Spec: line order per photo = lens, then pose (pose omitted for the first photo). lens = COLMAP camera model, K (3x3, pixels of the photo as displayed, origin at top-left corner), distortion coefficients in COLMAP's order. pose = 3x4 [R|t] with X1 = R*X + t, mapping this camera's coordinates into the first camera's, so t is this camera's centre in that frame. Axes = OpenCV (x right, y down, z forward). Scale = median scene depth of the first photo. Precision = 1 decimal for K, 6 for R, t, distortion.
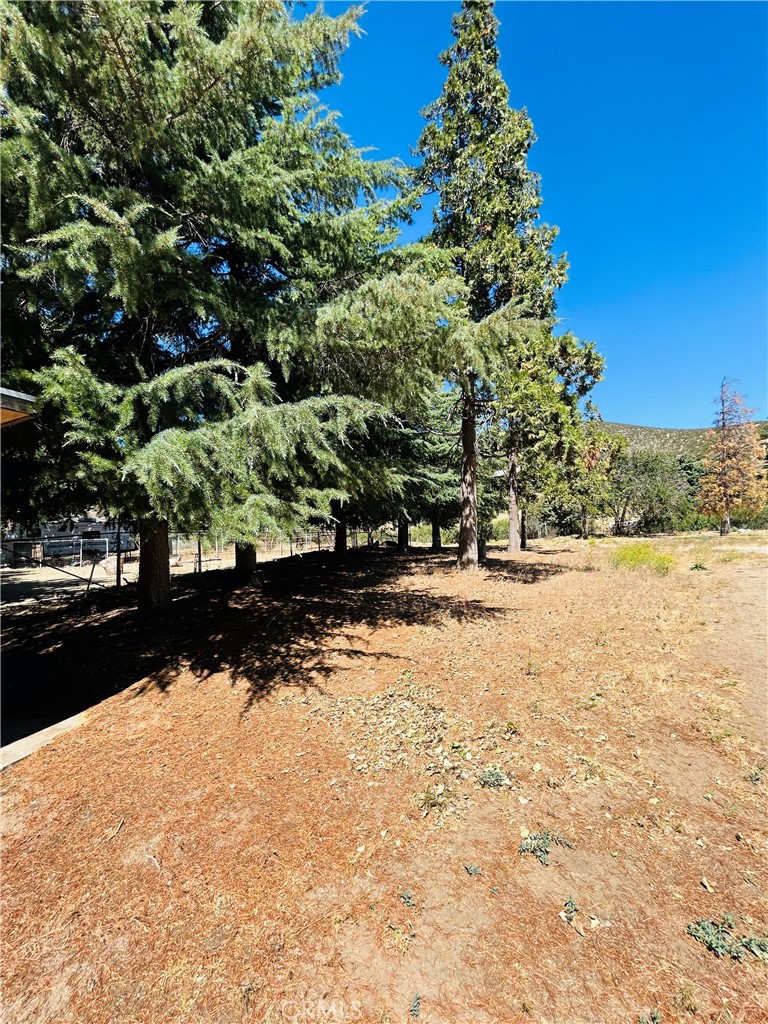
lens RADIAL K [[414.3, 0, 383.5], [0, 414.3, 510.2], [0, 0, 1]] dist [0.000437, 0.000710]
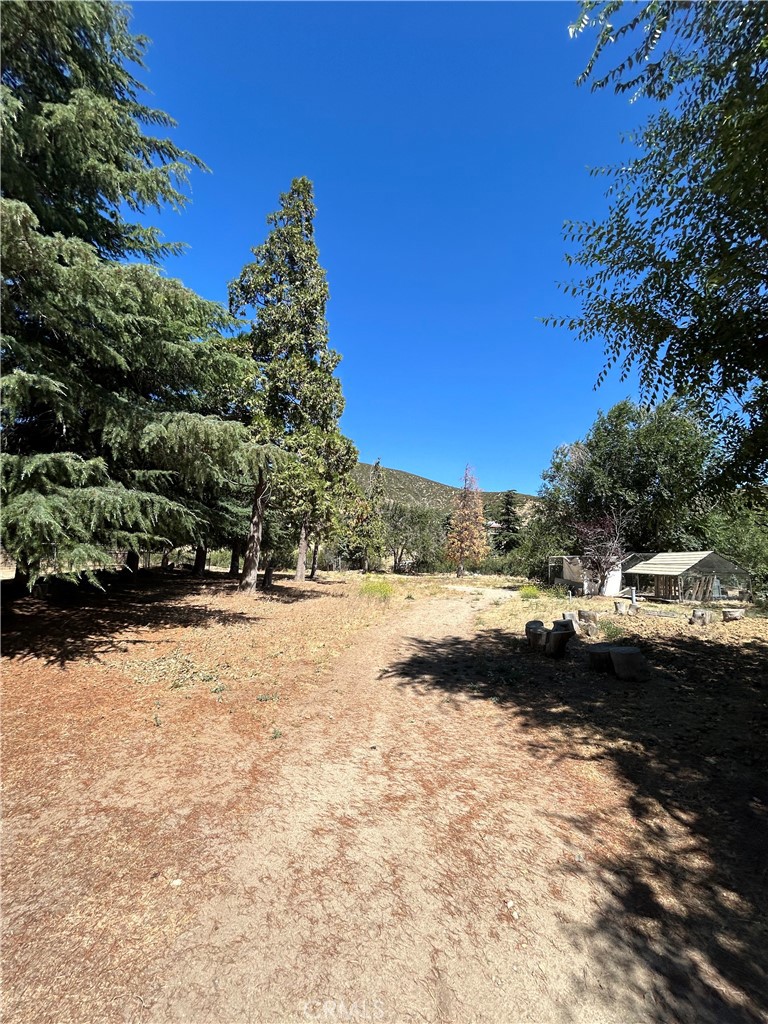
lens RADIAL K [[411.4, 0, 384.0], [0, 411.4, 512.0], [0, 0, 1]] dist [0.011832, 0.000339]
pose [[0.896939, 0.126053, 0.423806, 0.024711], [-0.098617, 0.991389, -0.086157, -0.054933], [-0.431017, 0.035483, 0.901646, -0.556673]]
